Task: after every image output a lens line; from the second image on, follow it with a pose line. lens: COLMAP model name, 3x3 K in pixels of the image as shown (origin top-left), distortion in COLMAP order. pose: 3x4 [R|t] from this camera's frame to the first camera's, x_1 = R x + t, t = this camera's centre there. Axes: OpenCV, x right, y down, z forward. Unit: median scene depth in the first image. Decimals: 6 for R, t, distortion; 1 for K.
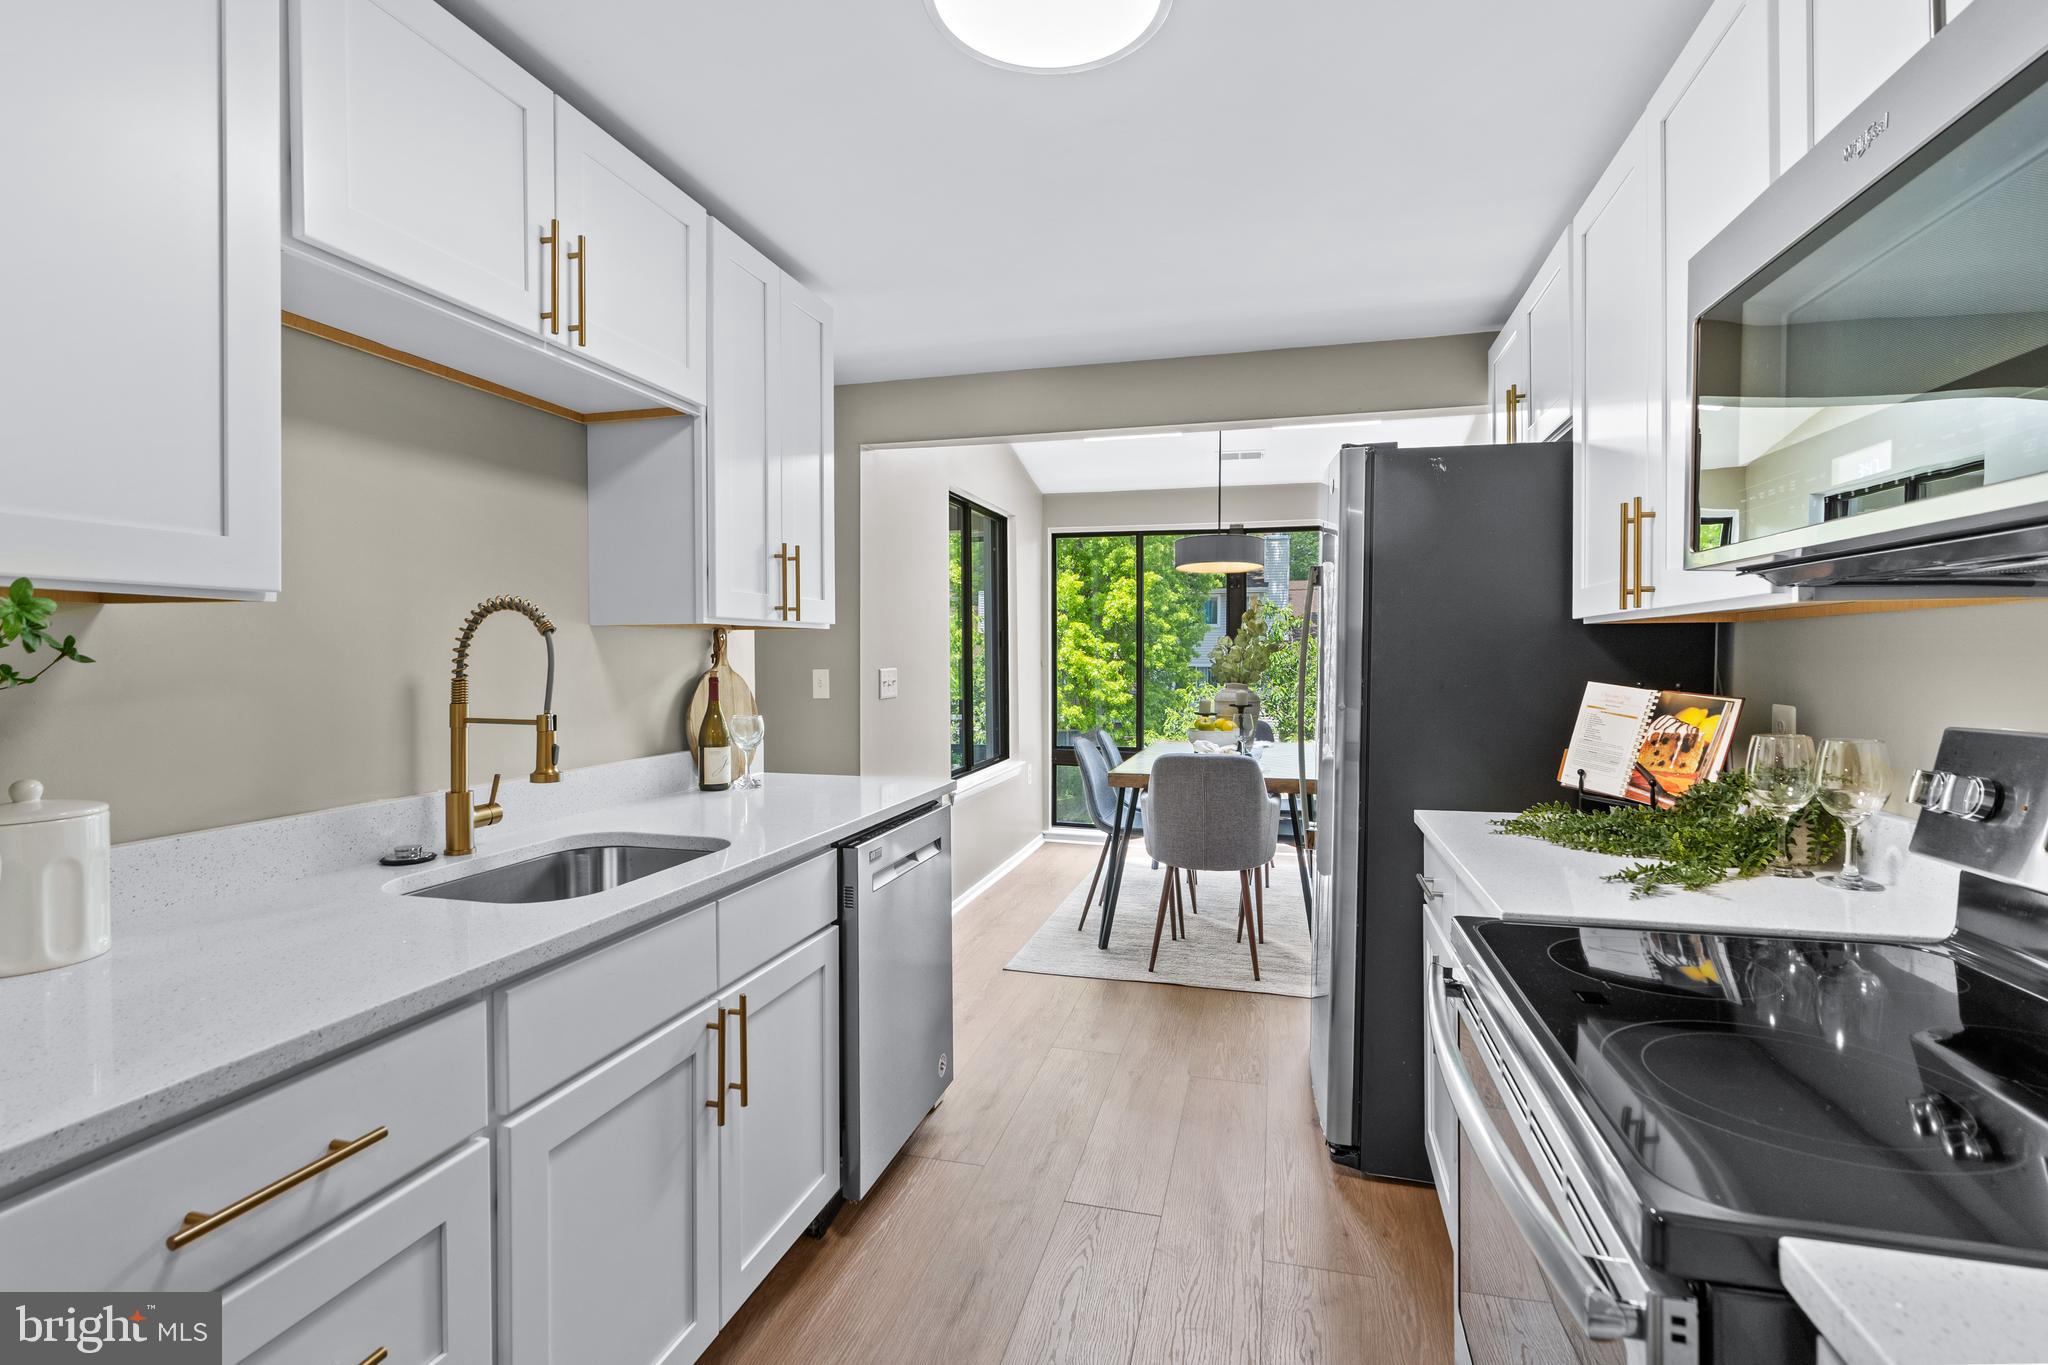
lens RADIAL K [[927.9, 0, 1025.6], [0, 927.9, 677.0], [0, 0, 1]] dist [-0.000860, 0.000104]
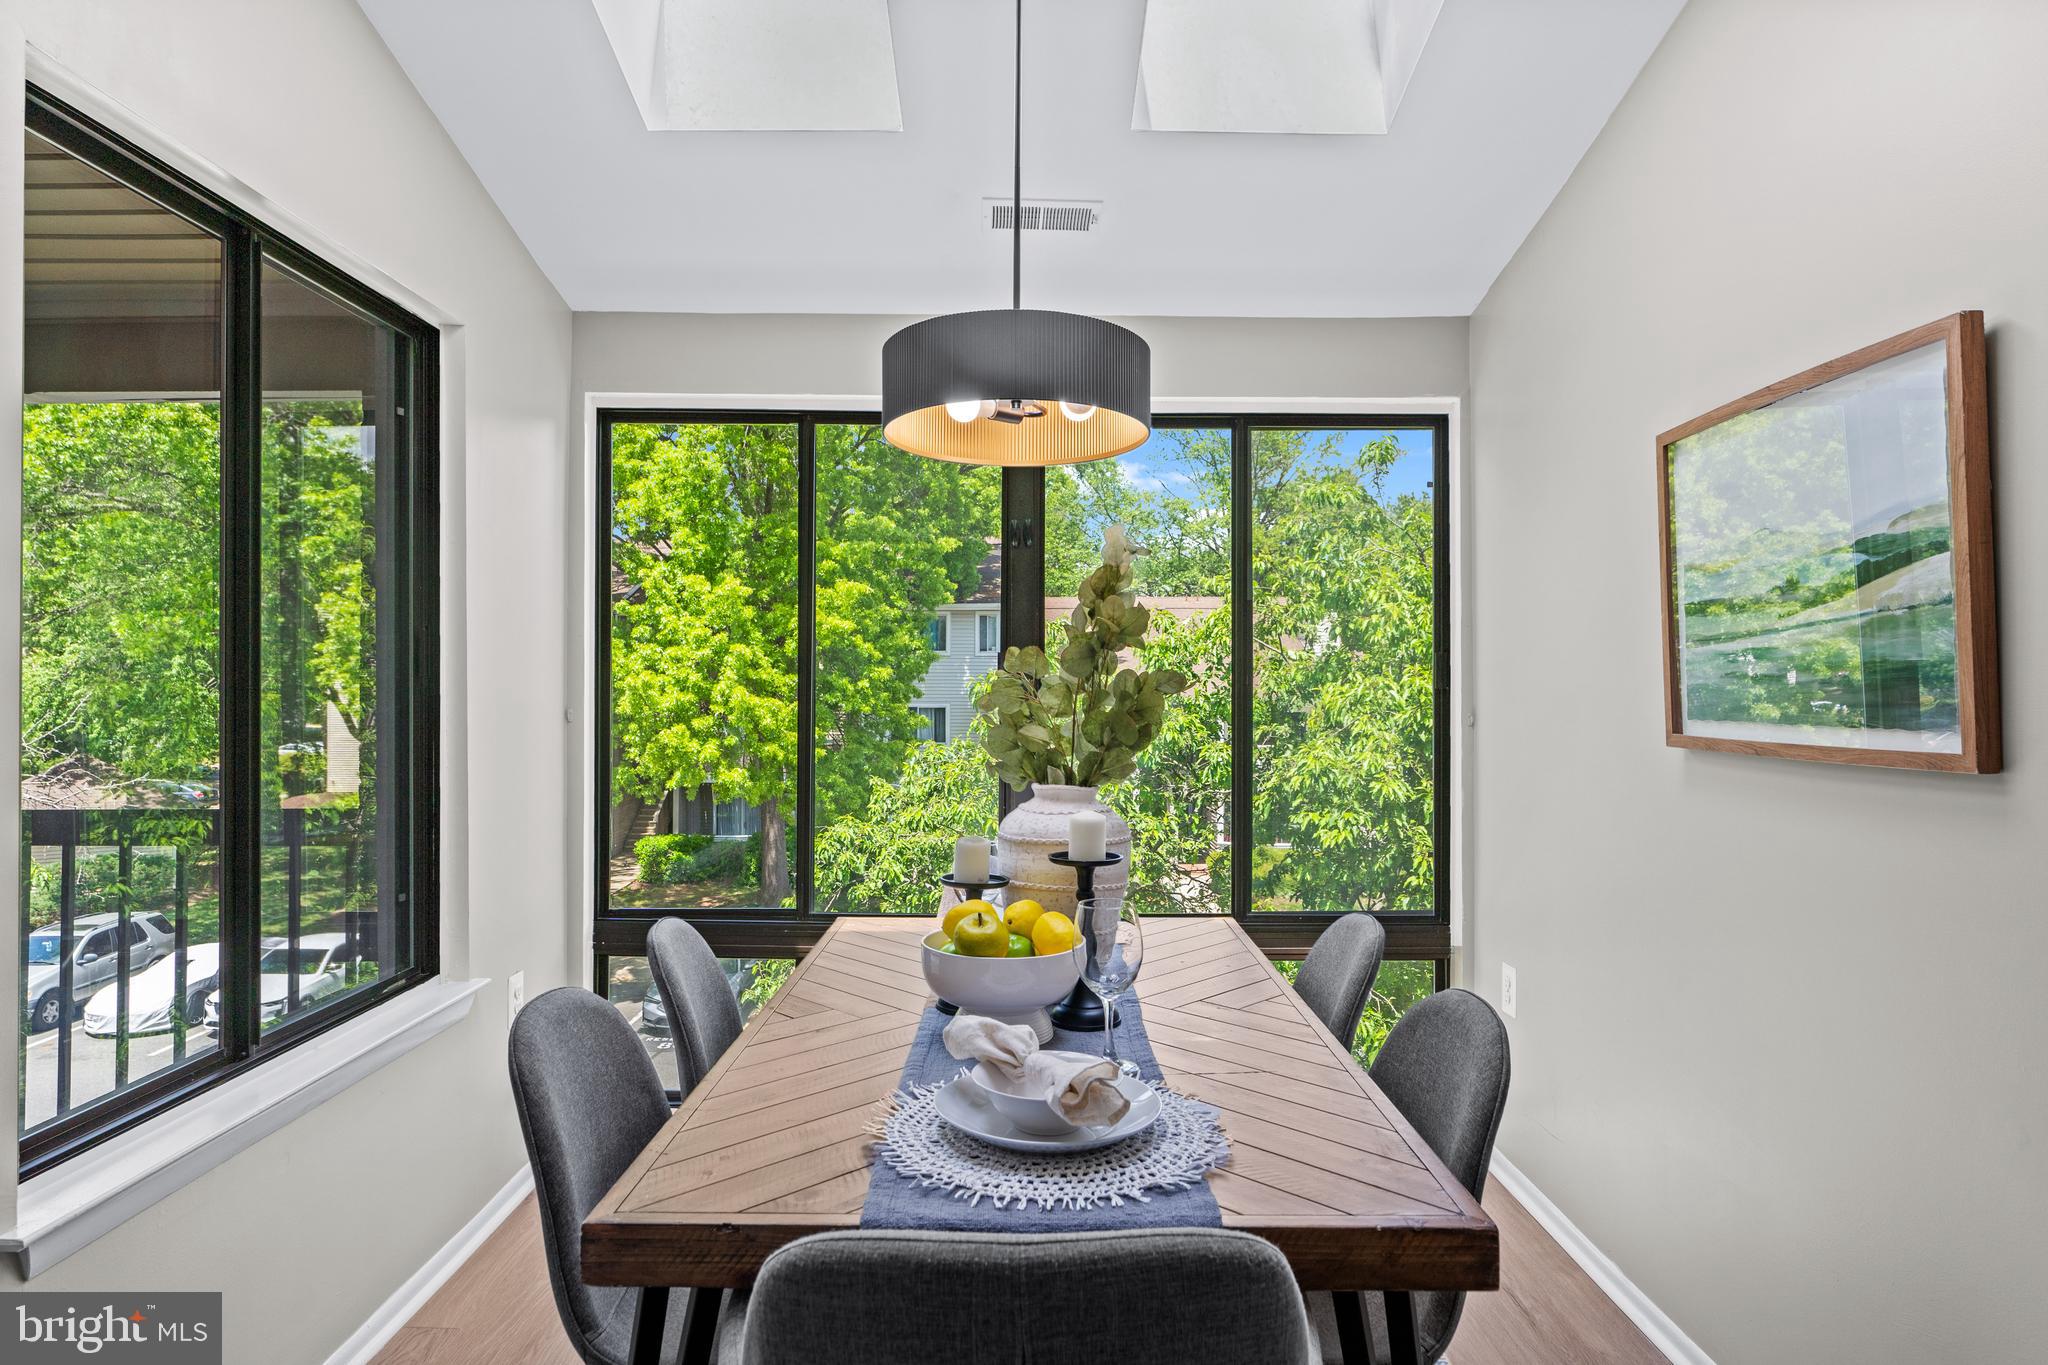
lens RADIAL K [[1196.8, 0, 1024.0], [0, 1196.8, 682.5], [0, 0, 1]] dist [-0.002266, 0.000400]
pose [[0.963319, 0.010181, 0.268167, 0.022293], [-0.001400, 0.999457, -0.032915, -0.003816], [-0.268357, 0.031333, 0.962810, 0.134652]]
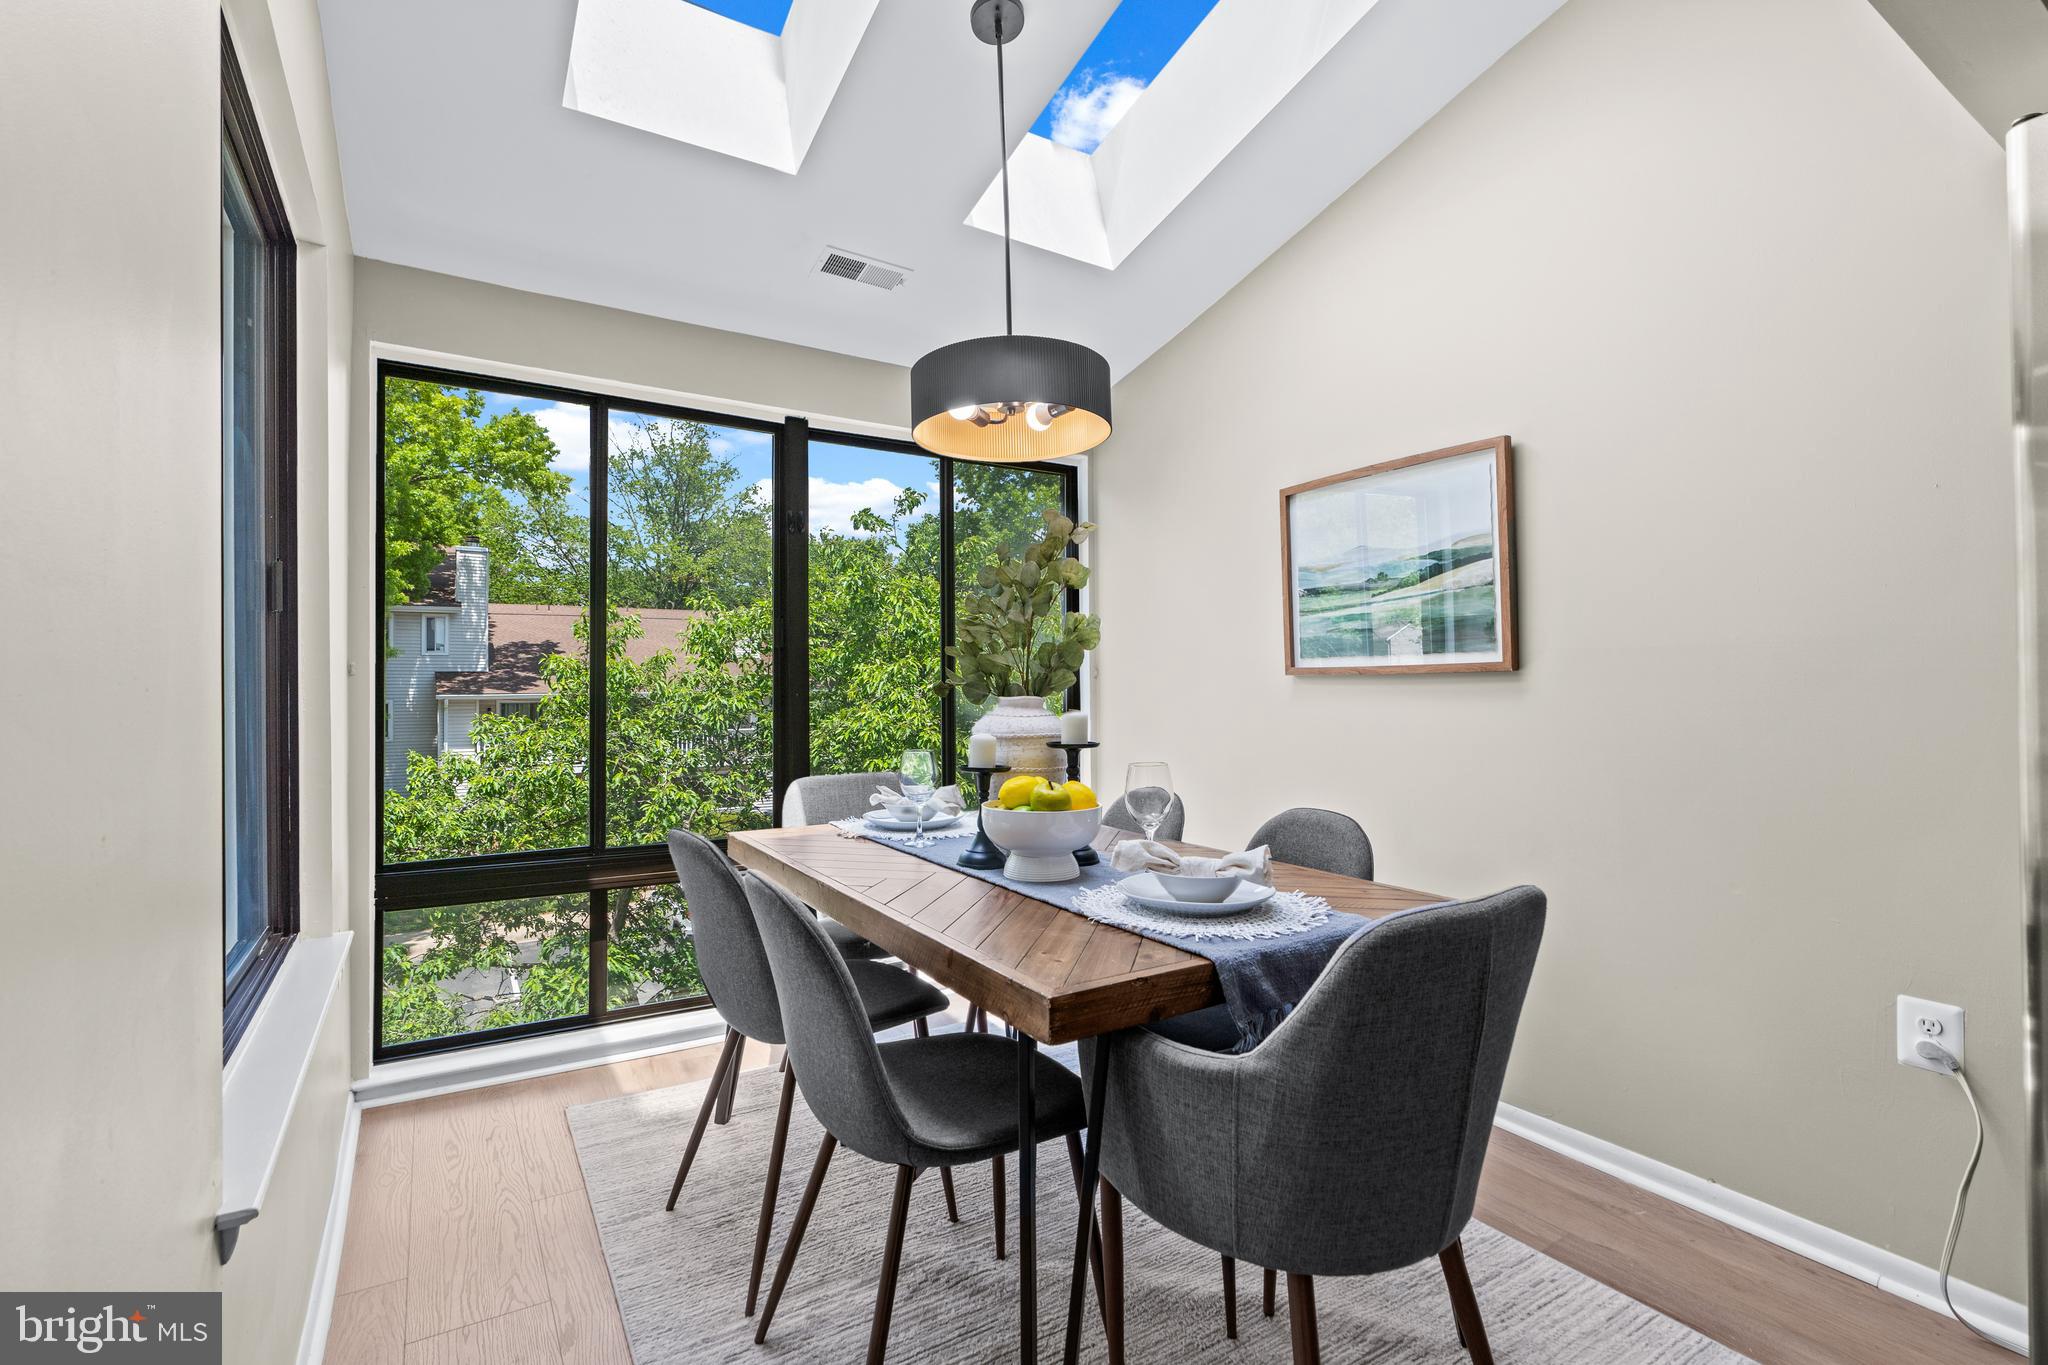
lens RADIAL K [[927.9, 0, 1025.6], [0, 927.9, 677.0], [0, 0, 1]] dist [-0.000860, 0.000104]
pose [[0.669047, 0.010979, 0.743139, -0.026954], [0.020704, 0.999227, -0.033403, 0.002941], [-0.742932, 0.037734, 0.668303, 0.160052]]
